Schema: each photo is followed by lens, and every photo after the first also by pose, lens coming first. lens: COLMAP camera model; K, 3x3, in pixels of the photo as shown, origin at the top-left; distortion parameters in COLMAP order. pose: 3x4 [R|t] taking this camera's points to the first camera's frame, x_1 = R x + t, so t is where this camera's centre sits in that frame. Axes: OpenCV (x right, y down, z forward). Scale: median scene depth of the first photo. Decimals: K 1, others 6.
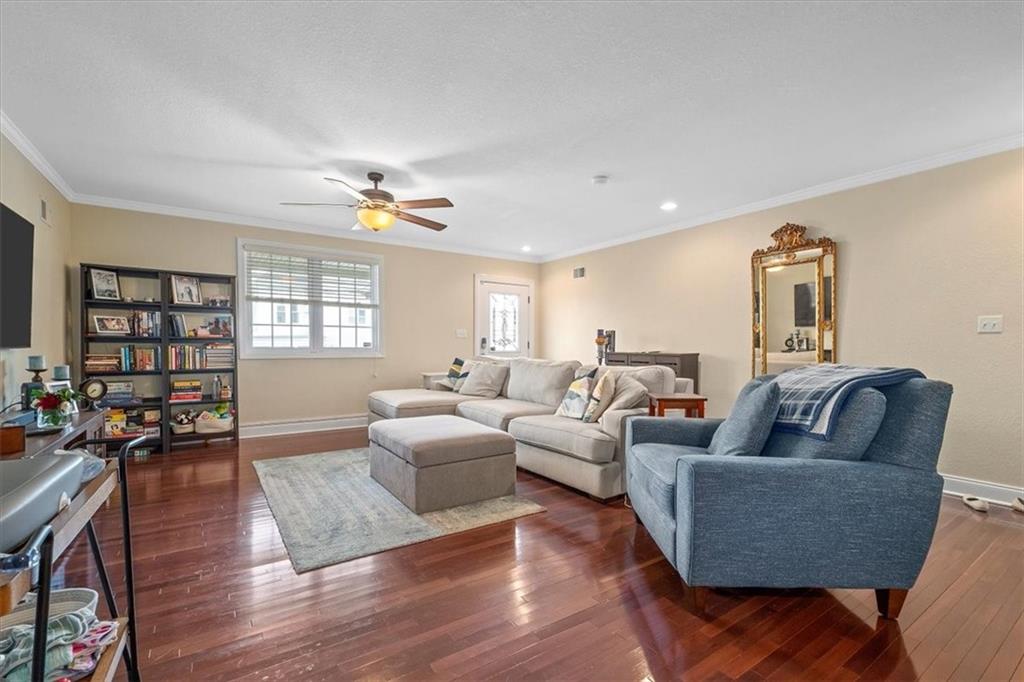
lens RADIAL K [[452.5, 0, 535.3], [0, 452.5, 358.8], [0, 0, 1]] dist [0.023001, -0.006226]
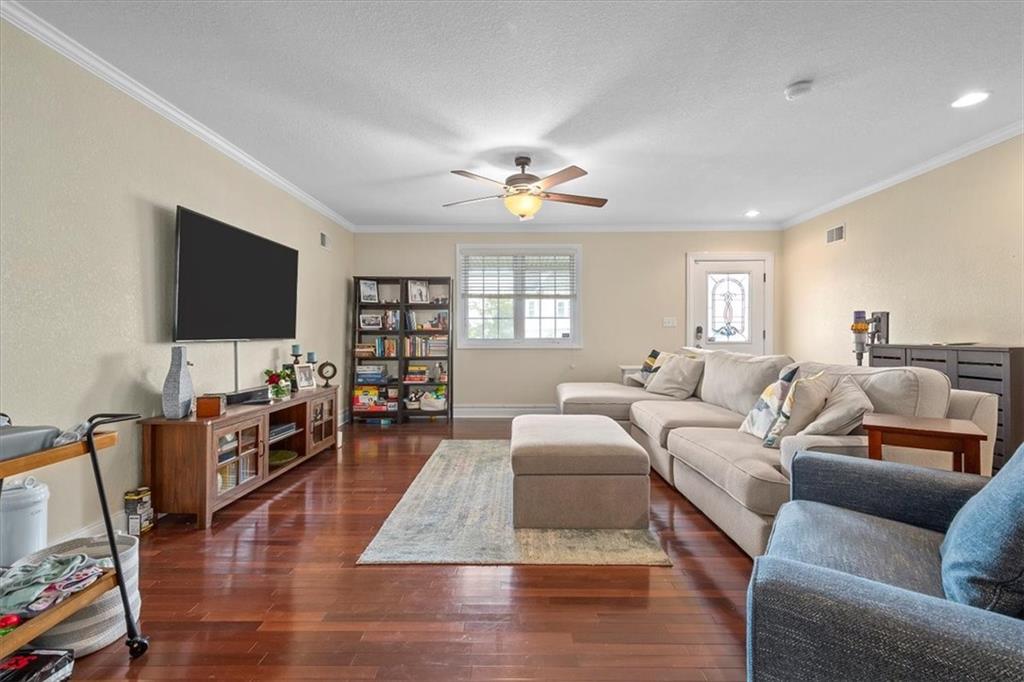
lens RADIAL K [[452.5, 0, 518.7], [0, 452.5, 339.5], [0, 0, 1]] dist [0.023001, -0.006226]
pose [[0.817459, -0.001182, -0.575985, 0.156031], [-0.011736, 0.999756, -0.018708, -0.003220], [0.575867, 0.022053, 0.817246, 0.172841]]
